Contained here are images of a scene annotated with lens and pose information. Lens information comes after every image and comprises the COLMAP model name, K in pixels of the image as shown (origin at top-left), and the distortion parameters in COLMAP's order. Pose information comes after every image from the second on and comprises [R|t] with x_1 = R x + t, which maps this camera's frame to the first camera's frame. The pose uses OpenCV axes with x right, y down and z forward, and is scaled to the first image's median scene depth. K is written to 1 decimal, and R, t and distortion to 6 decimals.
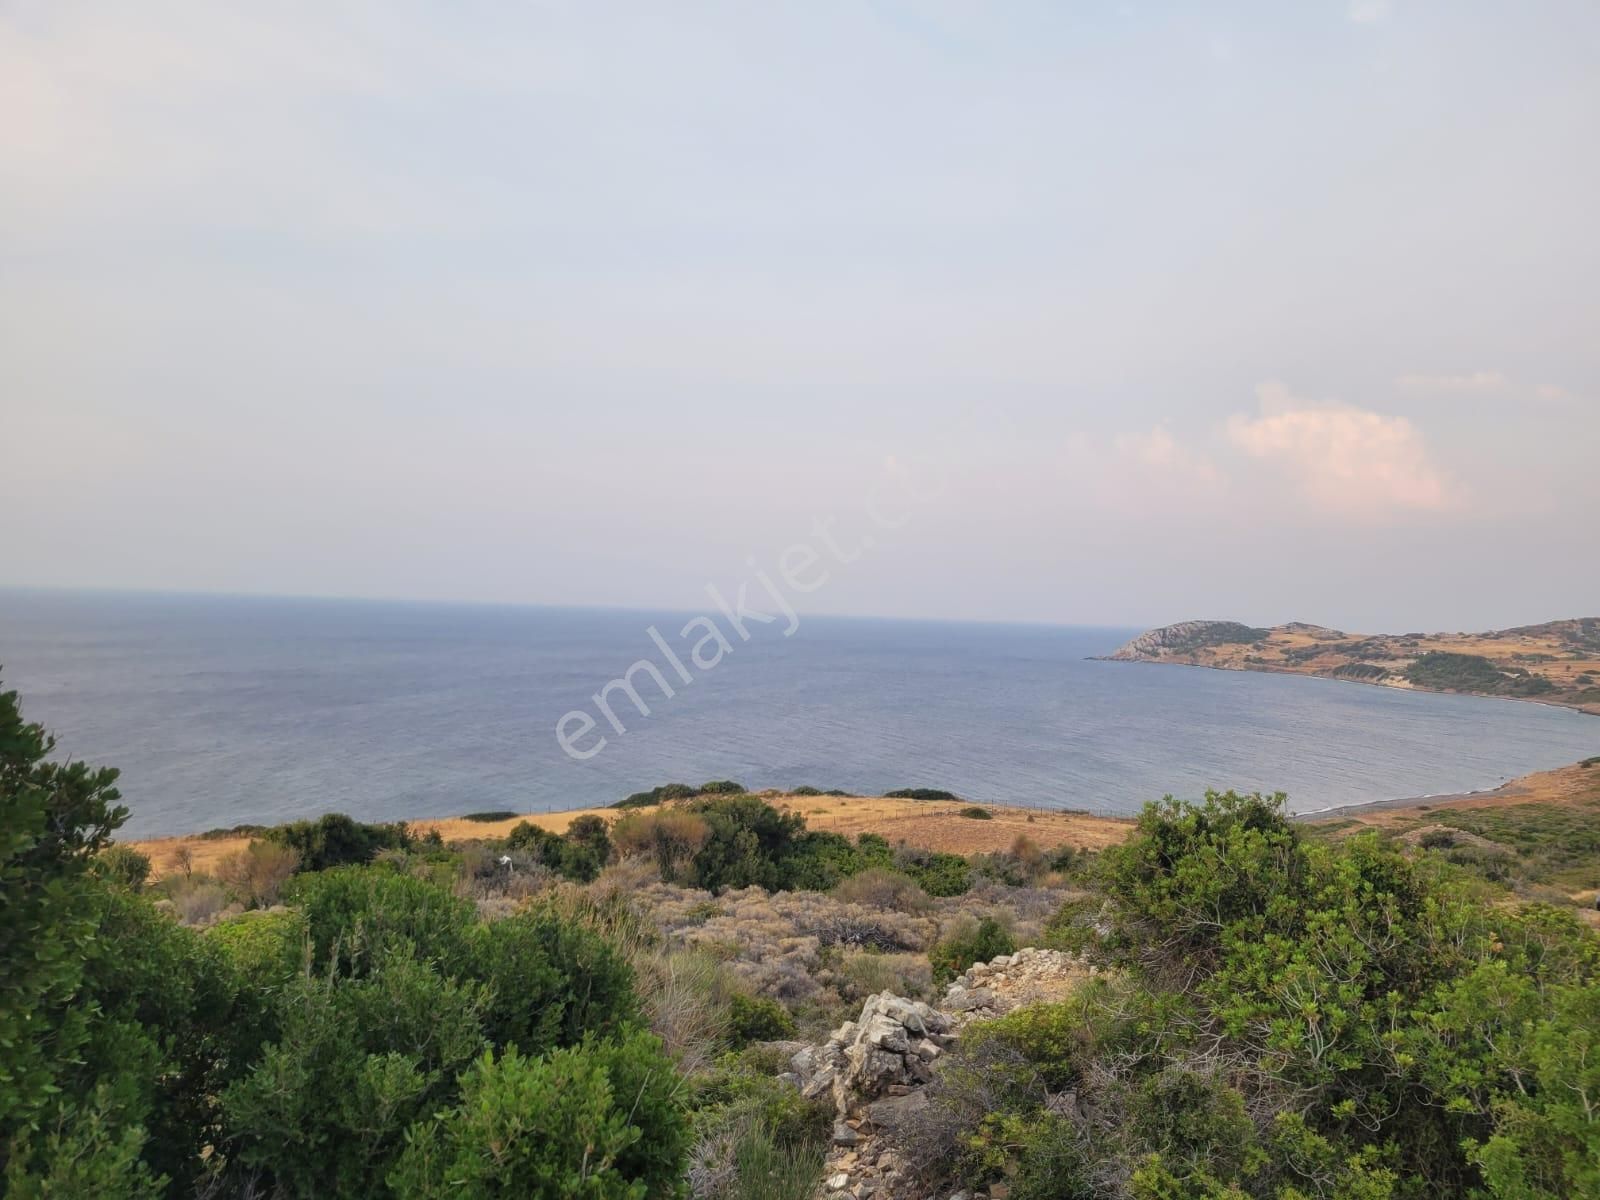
lens RADIAL K [[1215.0, 0, 803.8], [0, 1215.0, 613.5], [0, 0, 1]] dist [0.056270, -0.046715]
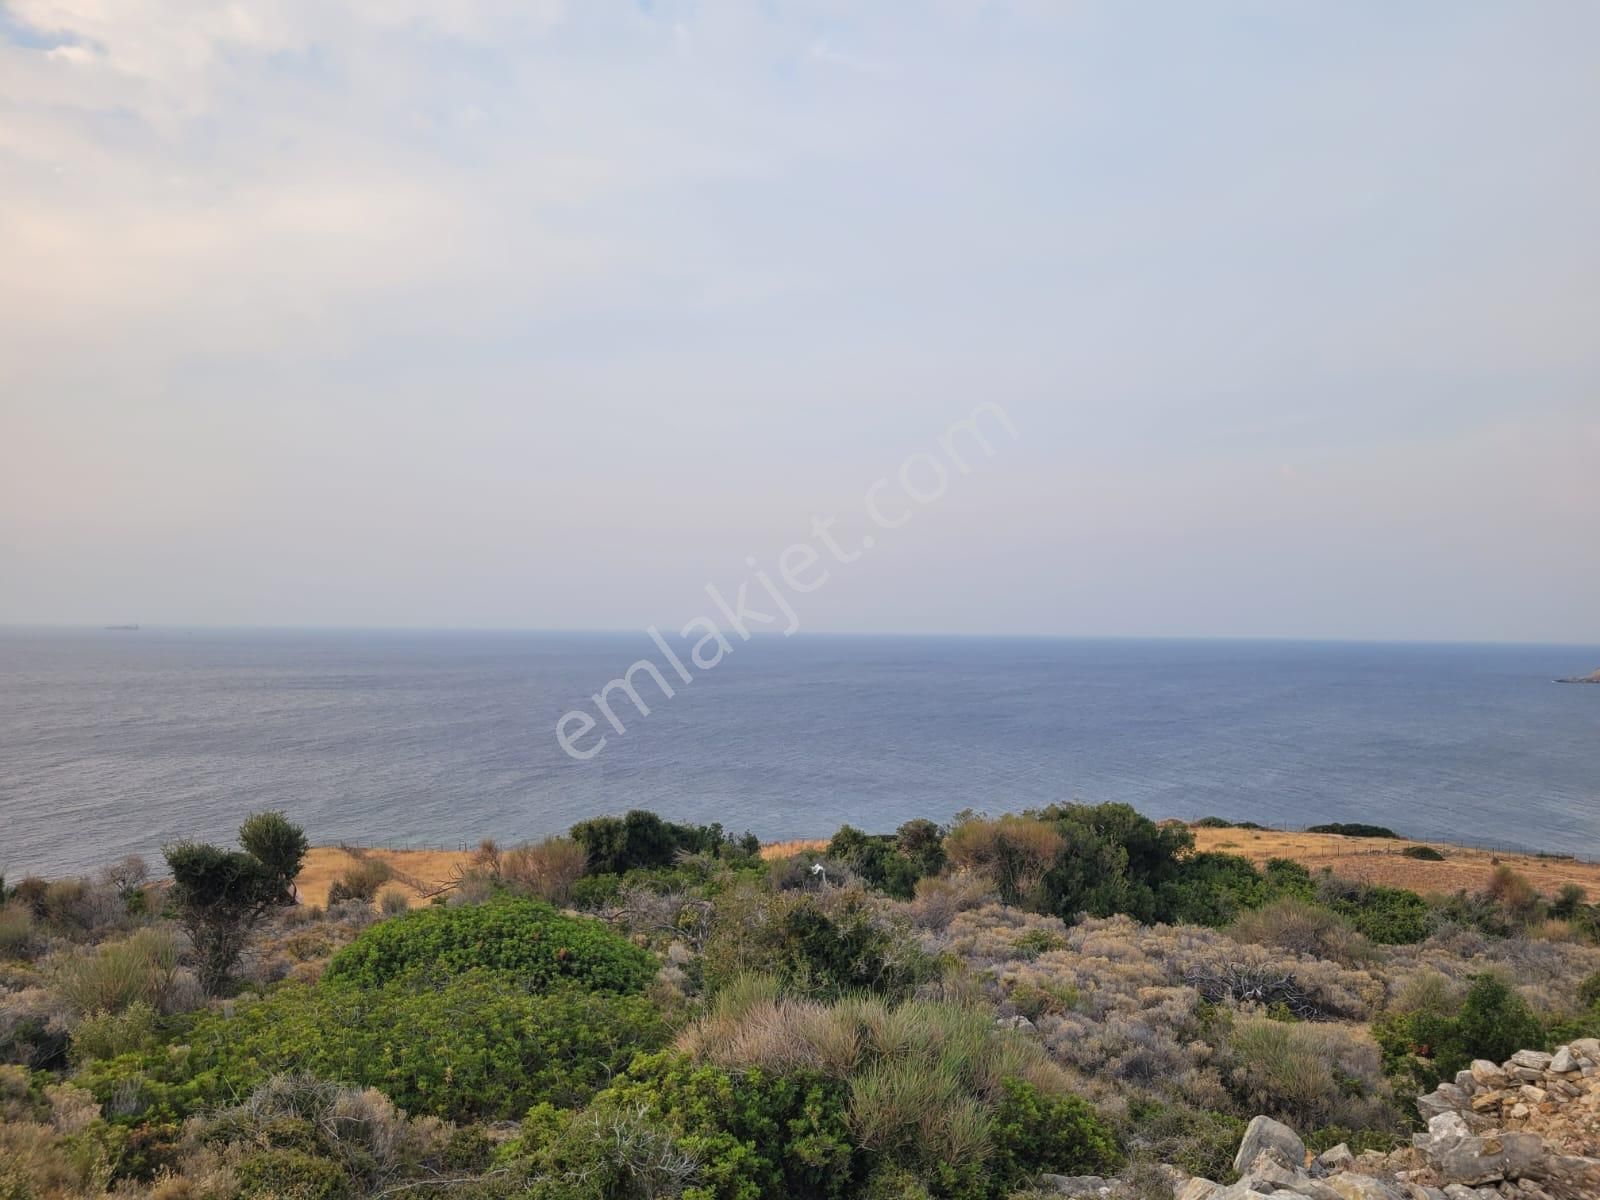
lens RADIAL K [[1215.0, 0, 810.8], [0, 1215.0, 601.6], [0, 0, 1]] dist [0.056270, -0.046715]
pose [[0.950820, -0.034025, -0.307869, 0.019676], [0.023656, 0.999022, -0.037353, 0.051813], [0.308839, 0.028233, 0.950695, 0.204805]]
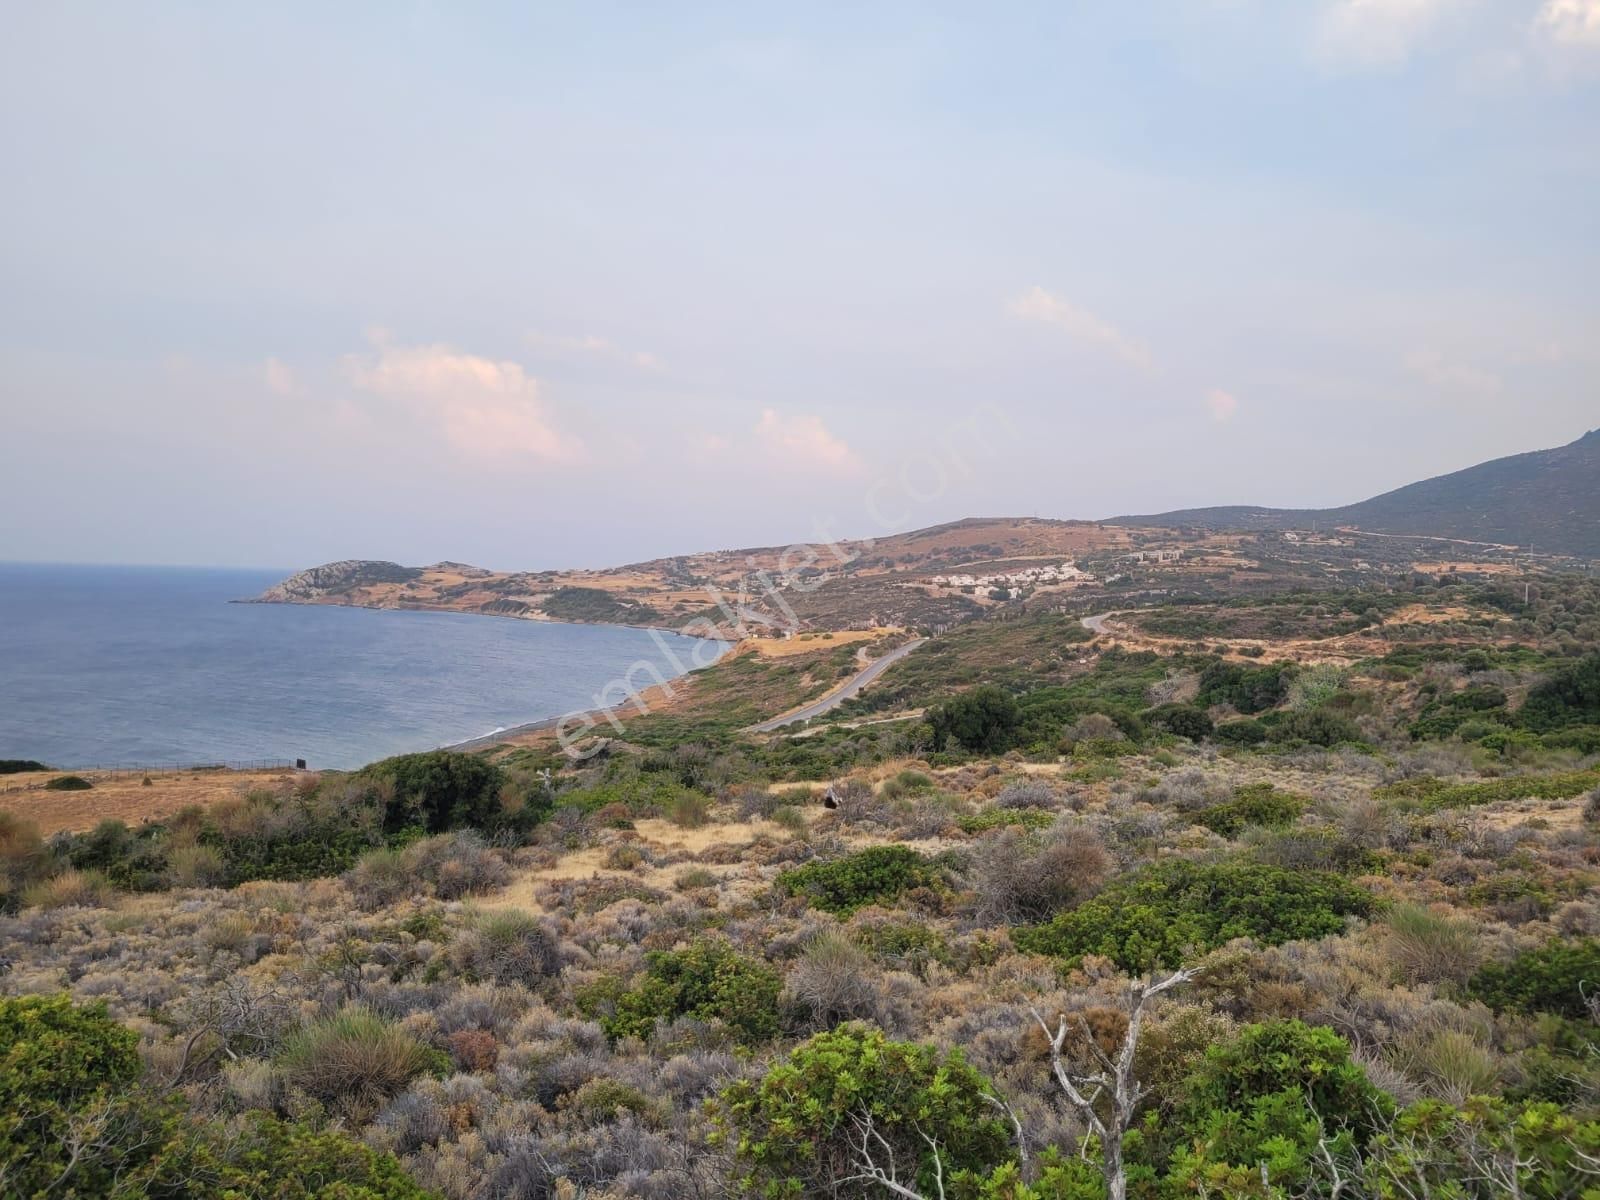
lens RADIAL K [[1215.0, 0, 780.9], [0, 1215.0, 585.9], [0, 0, 1]] dist [0.056270, -0.046715]
pose [[0.796372, -0.019013, 0.604508, 0.169075], [0.003519, 0.999634, 0.026805, 0.092610], [-0.604797, -0.019219, 0.796148, 0.490216]]
